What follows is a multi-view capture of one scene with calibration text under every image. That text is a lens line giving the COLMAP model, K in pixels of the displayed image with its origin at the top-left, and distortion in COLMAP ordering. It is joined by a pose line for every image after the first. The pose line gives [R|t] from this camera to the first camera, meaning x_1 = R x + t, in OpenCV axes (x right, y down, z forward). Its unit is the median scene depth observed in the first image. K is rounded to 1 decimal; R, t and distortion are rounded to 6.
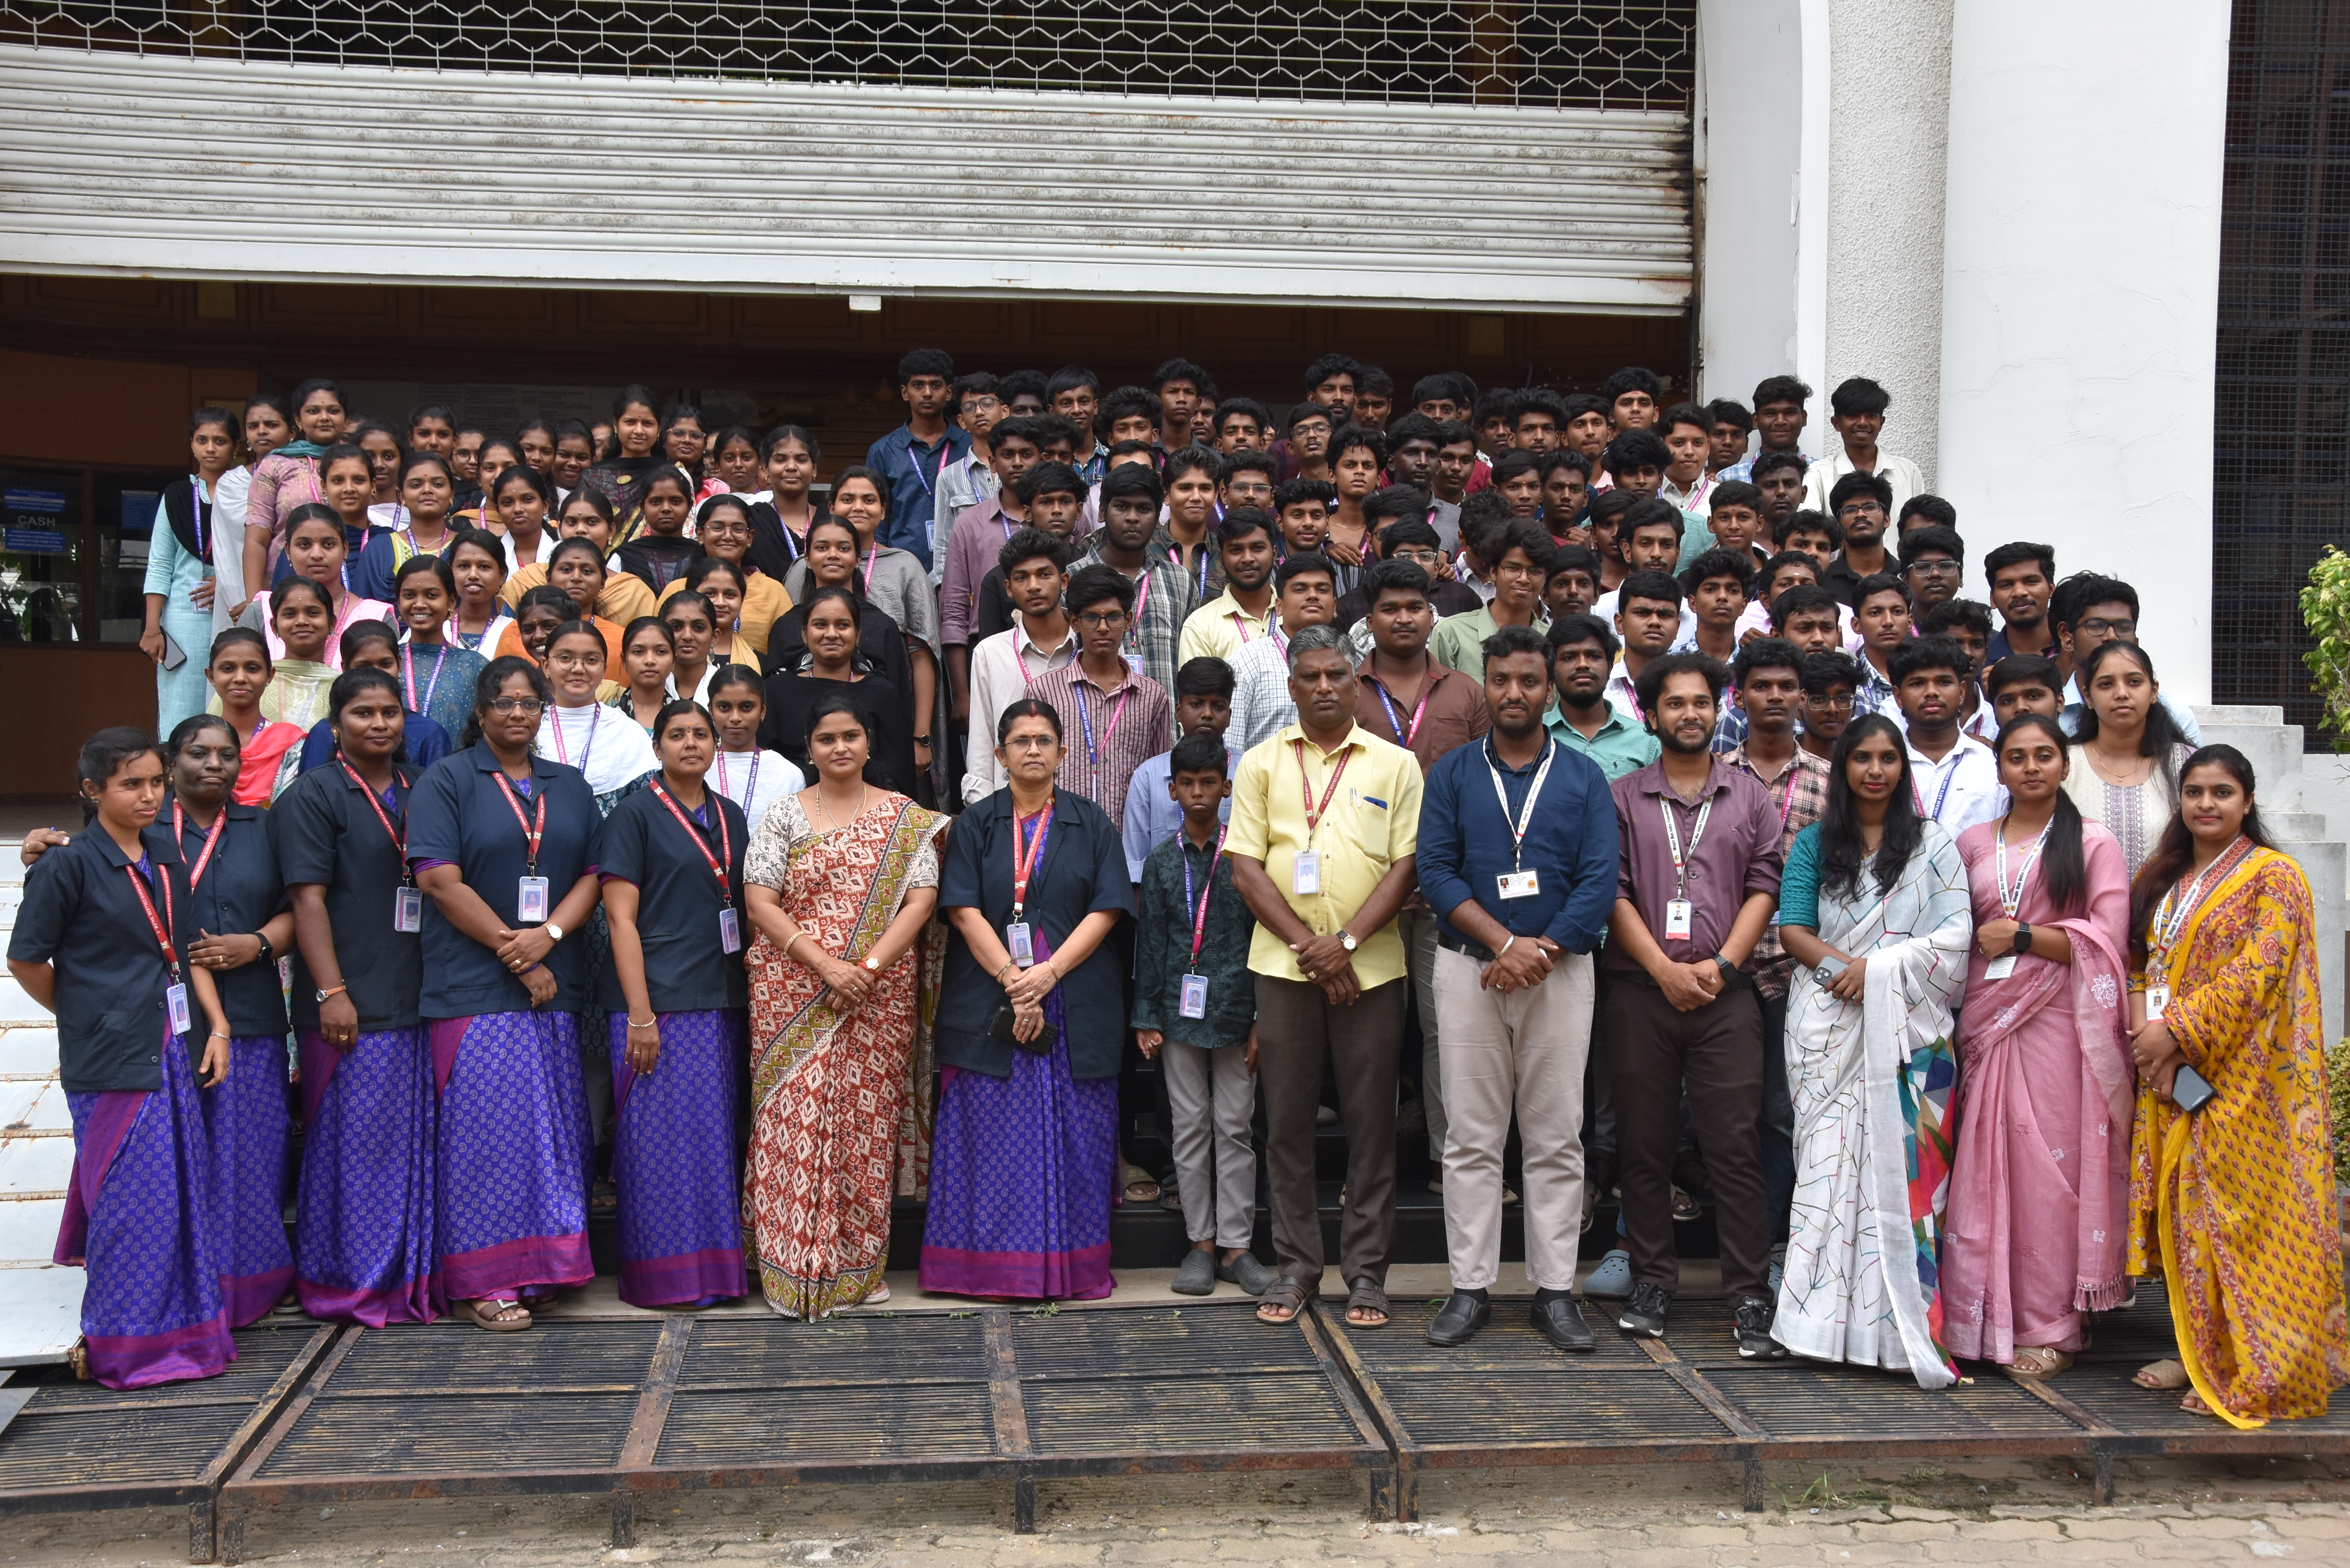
lens RADIAL K [[2481.9, 0, 1240.2], [0, 2481.9, 816.5], [0, 0, 1]] dist [0.058101, 0.000000]
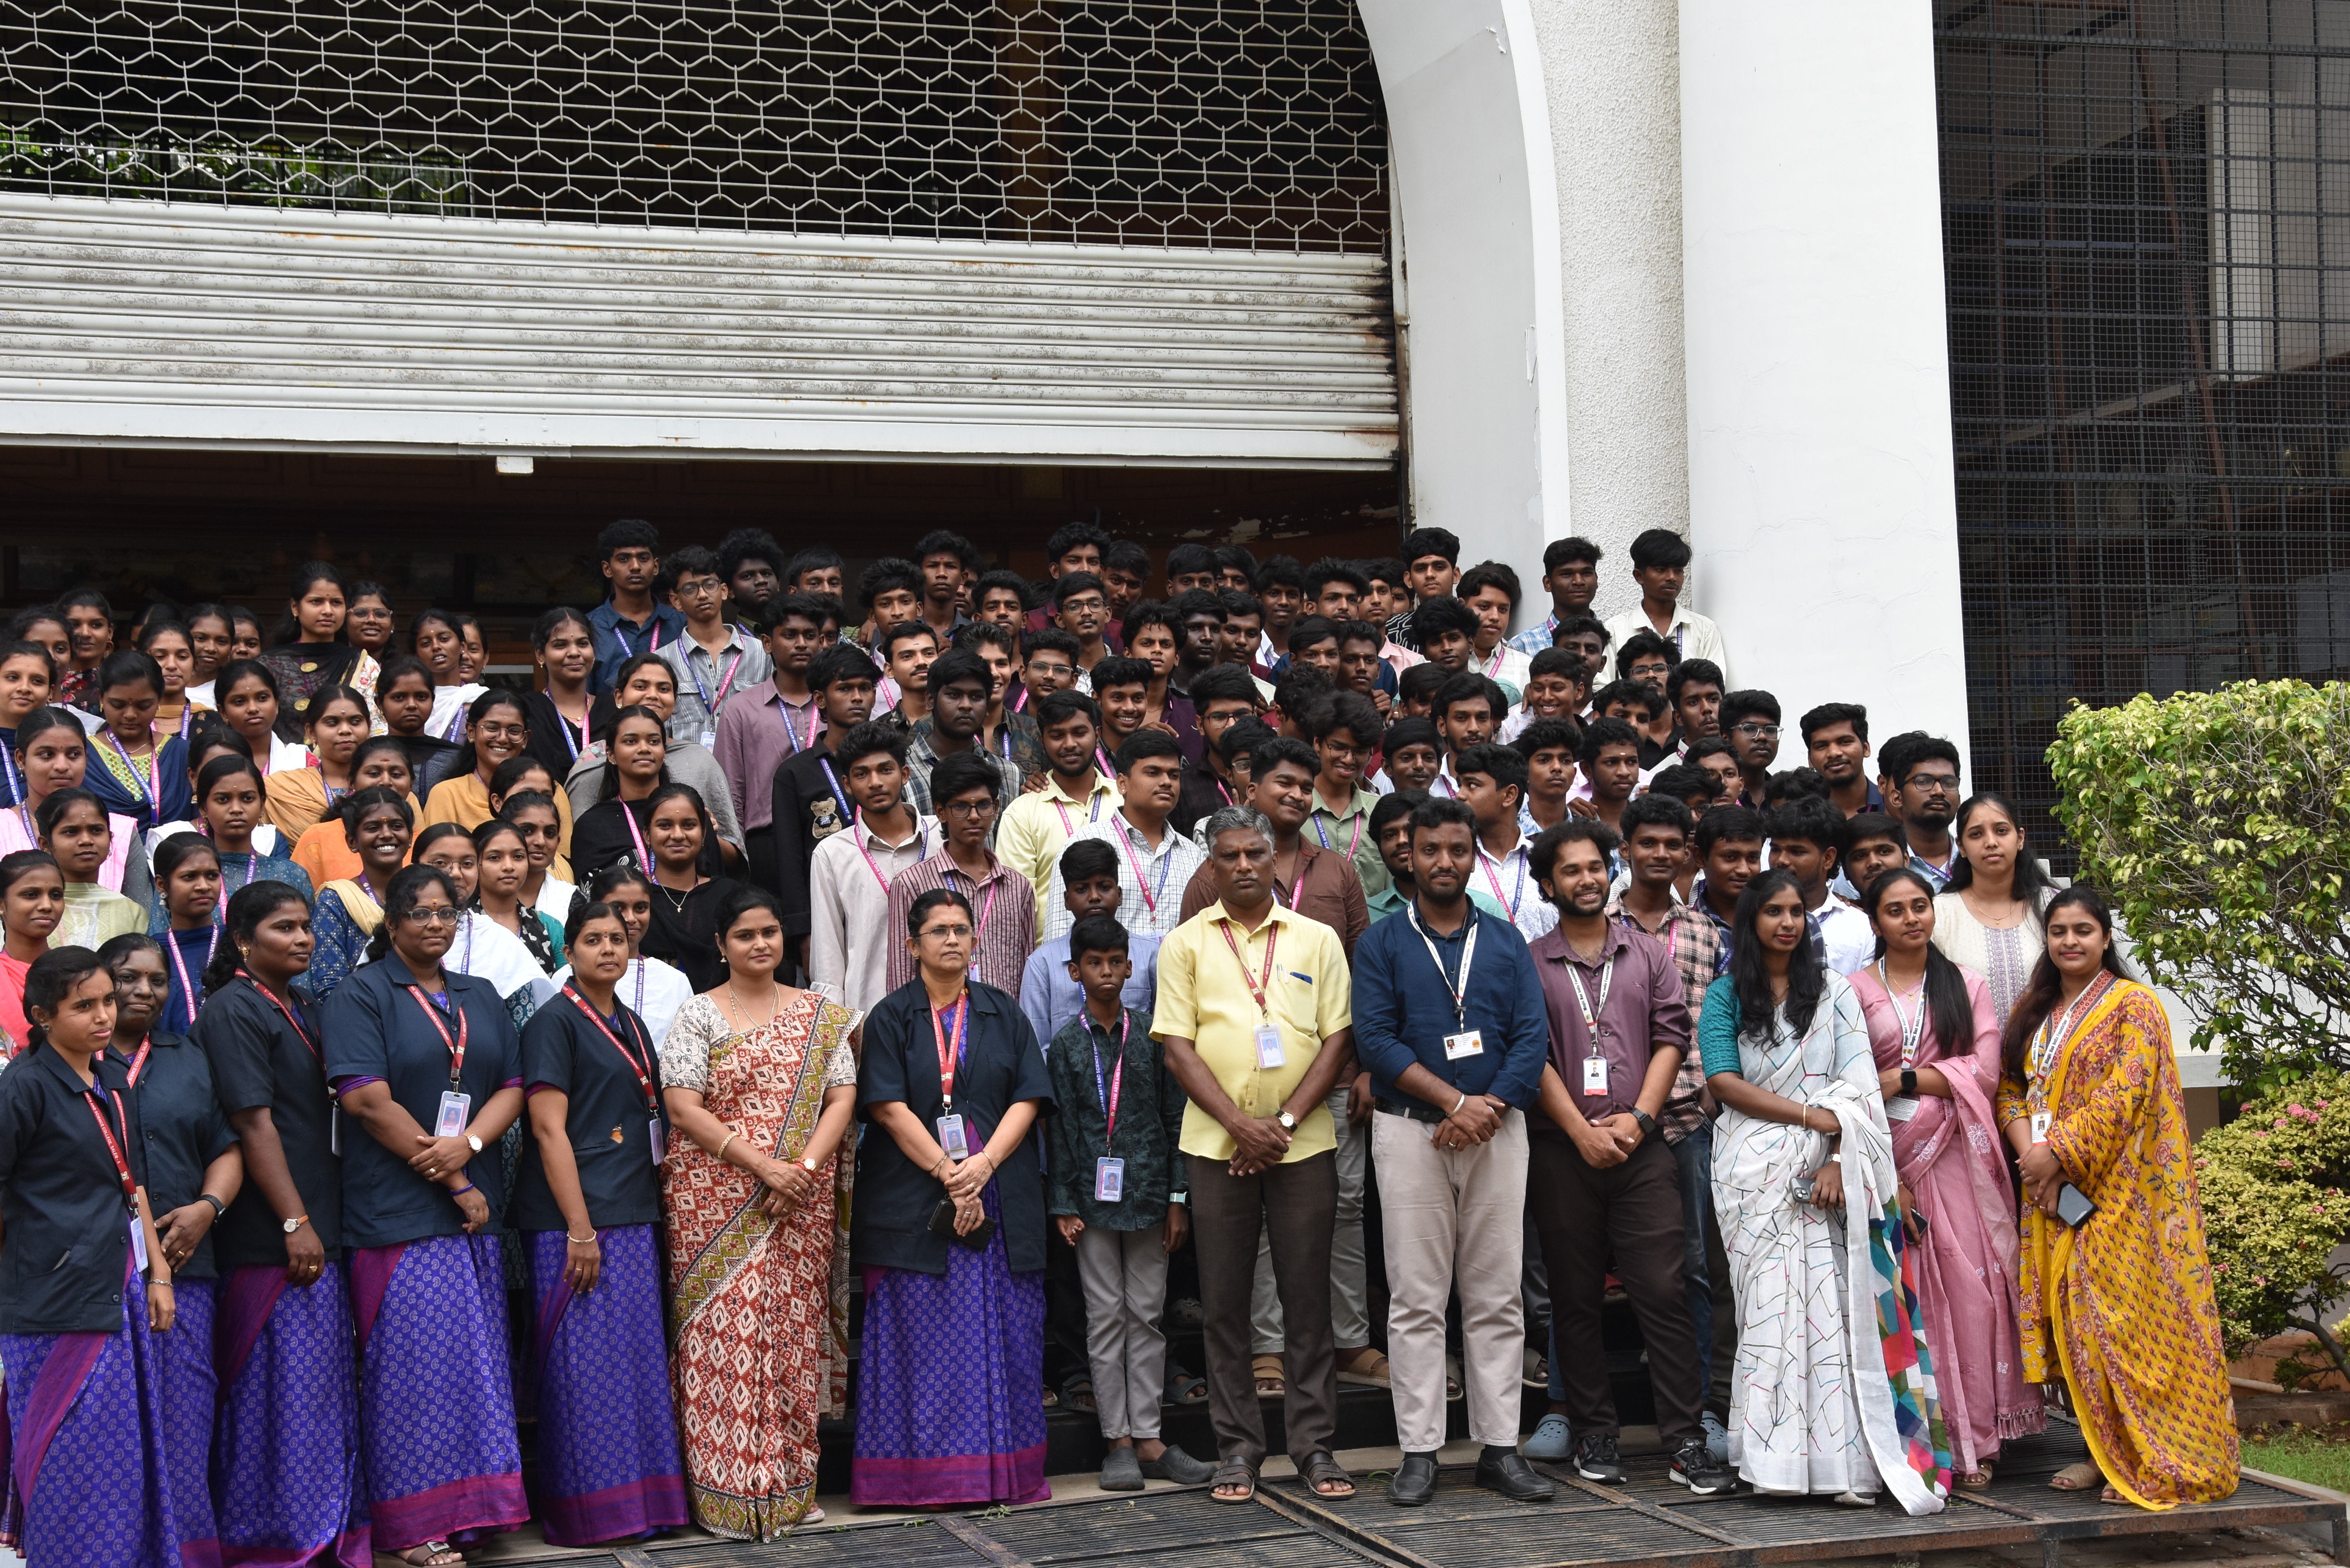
lens RADIAL K [[3455.9, 0, 1190.4], [0, 3455.9, 840.1], [0, 0, 1]] dist [0.264003, 0.000000]
pose [[0.972691, -0.034797, 0.229482, -0.206251], [0.051049, 0.996561, -0.065269, 0.019276], [-0.226422, 0.075201, 0.971122, -0.245679]]
